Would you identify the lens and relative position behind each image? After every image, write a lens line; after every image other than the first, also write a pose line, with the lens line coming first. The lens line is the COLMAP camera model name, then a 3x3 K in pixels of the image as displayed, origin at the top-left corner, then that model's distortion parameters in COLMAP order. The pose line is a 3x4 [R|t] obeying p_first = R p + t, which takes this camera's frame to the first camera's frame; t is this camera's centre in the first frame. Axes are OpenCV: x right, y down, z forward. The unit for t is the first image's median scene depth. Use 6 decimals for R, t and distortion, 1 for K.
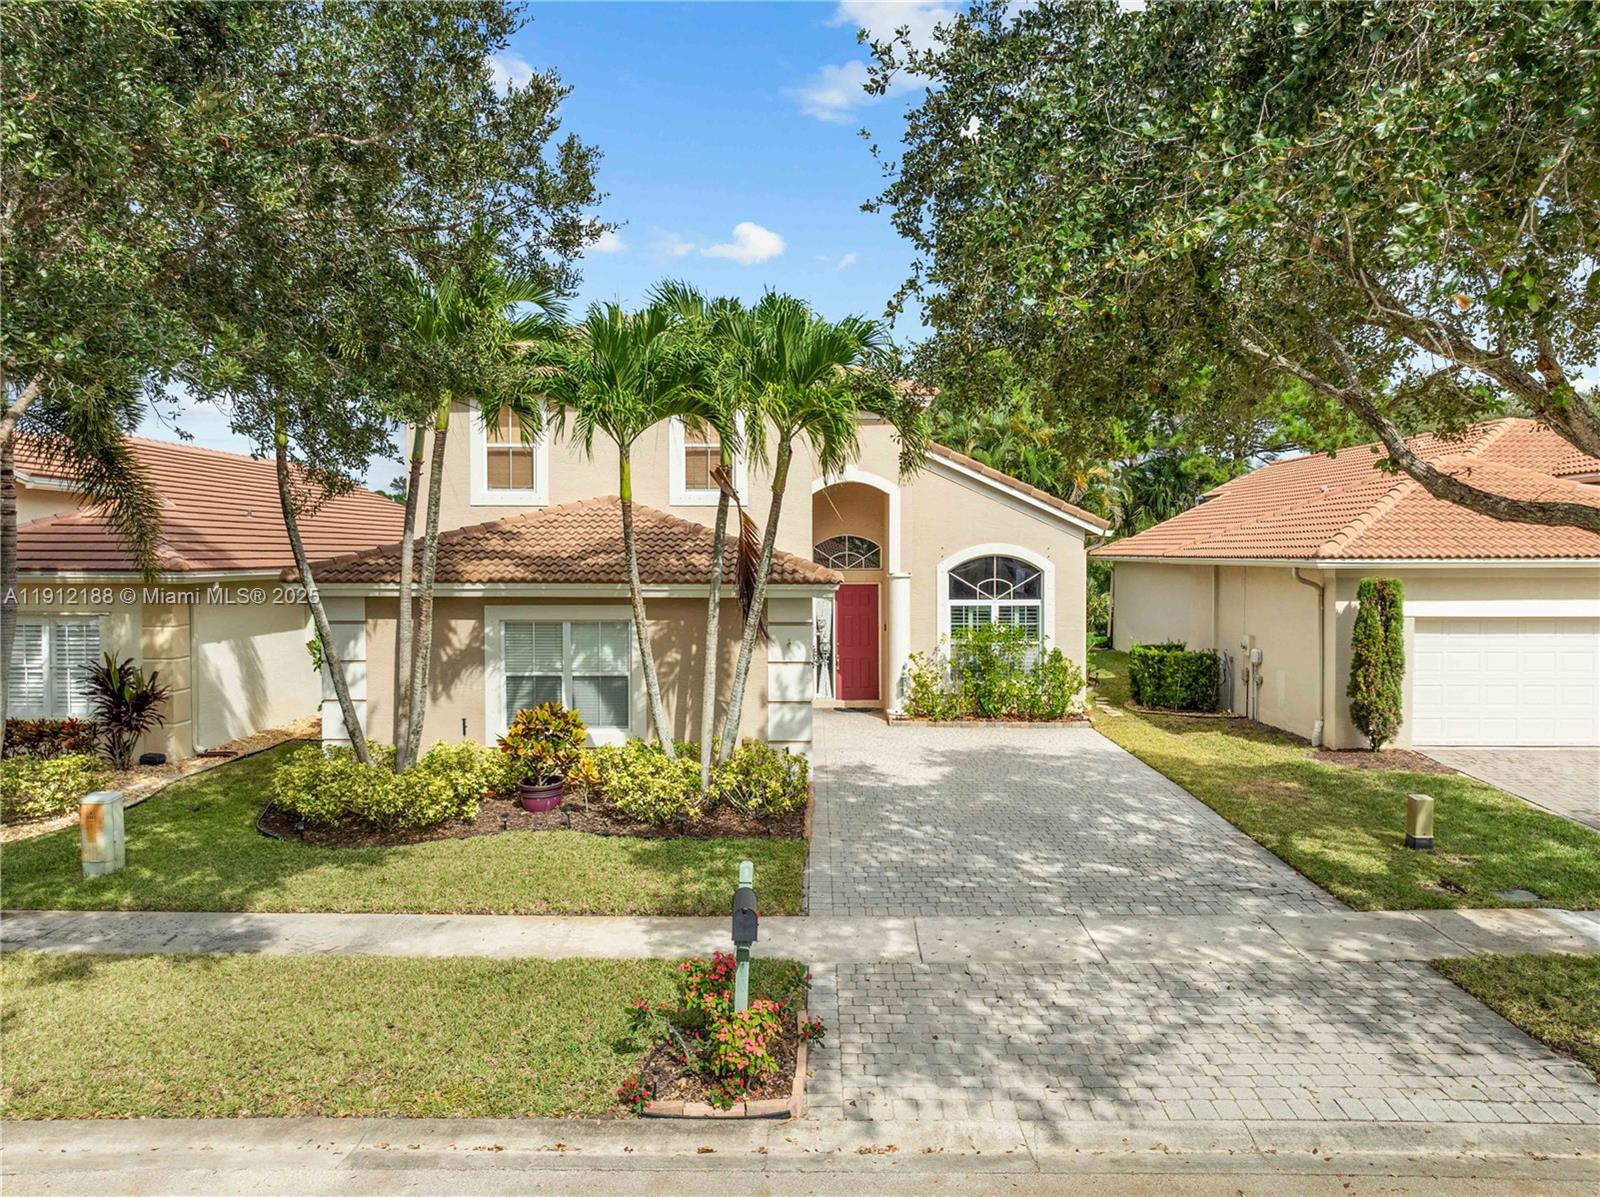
lens RADIAL K [[1090.9, 0, 797.3], [0, 1090.9, 574.8], [0, 0, 1]] dist [-0.002587, -0.002104]
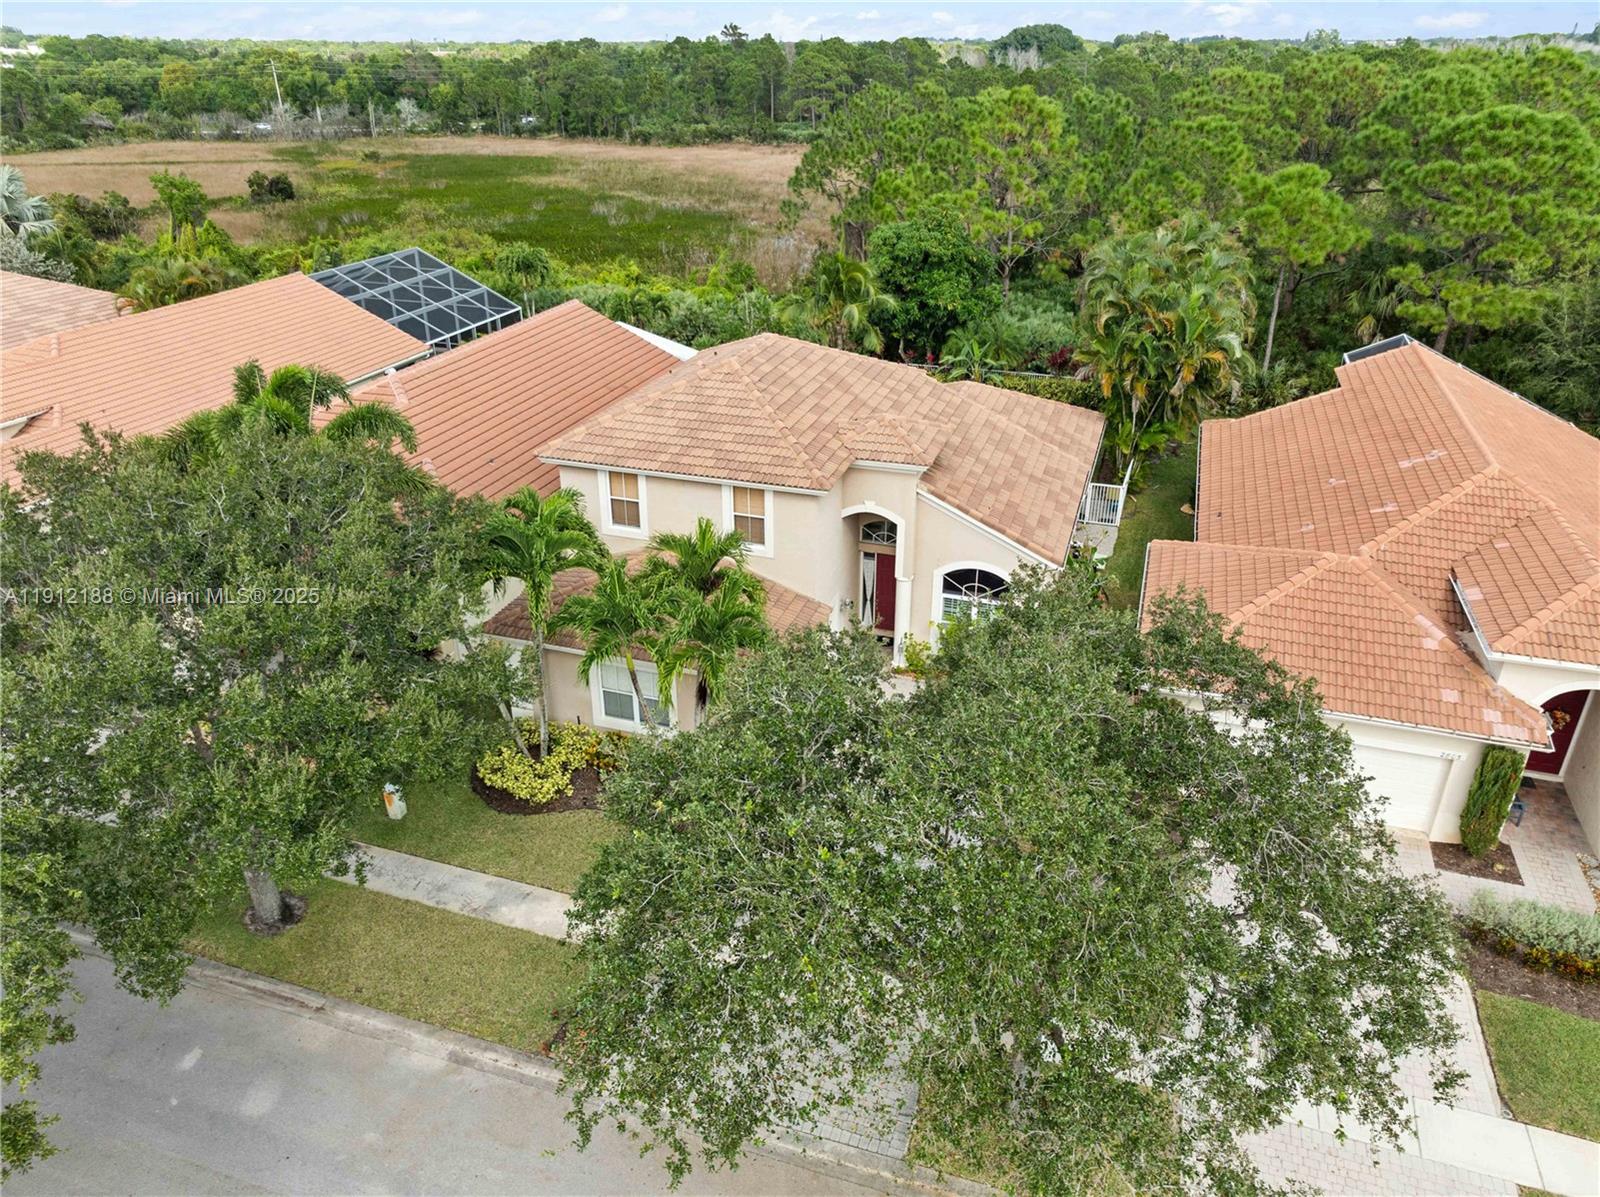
lens RADIAL K [[1090.9, 0, 797.3], [0, 1090.9, 574.8], [0, 0, 1]] dist [-0.002587, -0.002104]
pose [[0.950634, 0.131786, -0.280939, 0.418409], [-0.000608, 0.906129, 0.423000, -0.693048], [0.310313, -0.401948, 0.861478, -0.269601]]
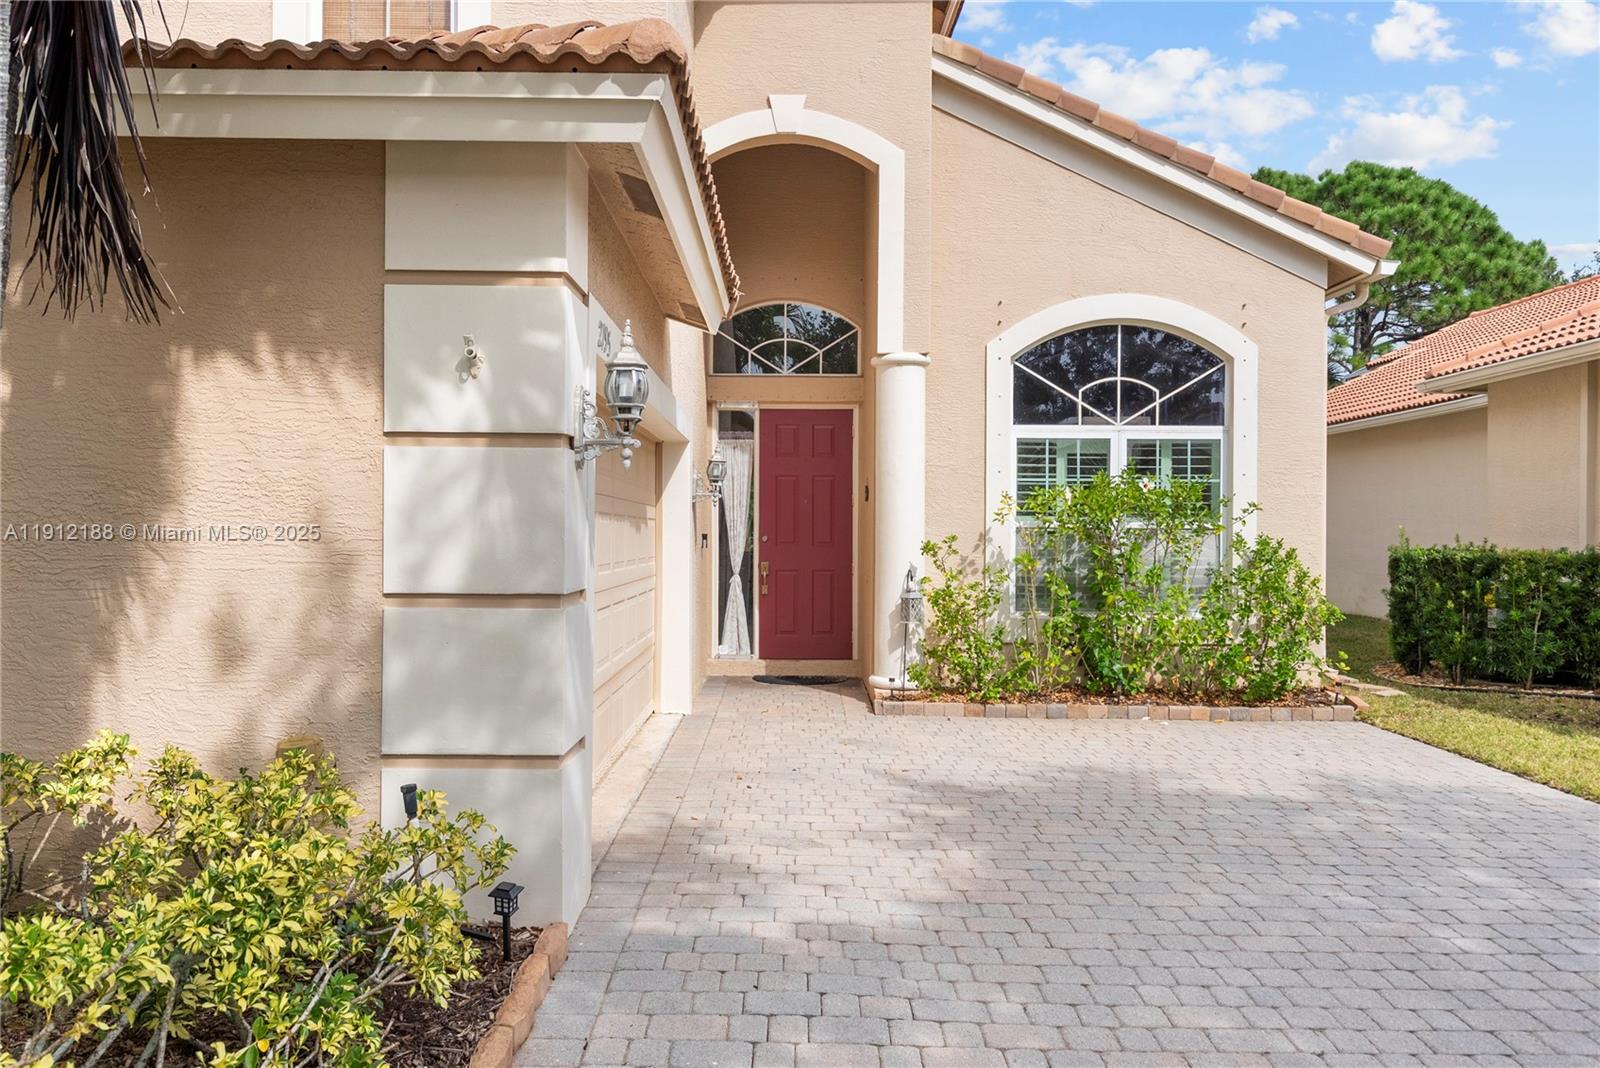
lens RADIAL K [[1229.9, 0, 800.0], [0, 1229.9, 534.0], [0, 0, 1]] dist [0.001764, 0.002048]
pose [[0.999836, 0.008471, 0.016016, 0.056133], [-0.008195, 0.999818, -0.017228, 0.090914], [-0.016159, 0.017094, 0.999723, 0.617110]]
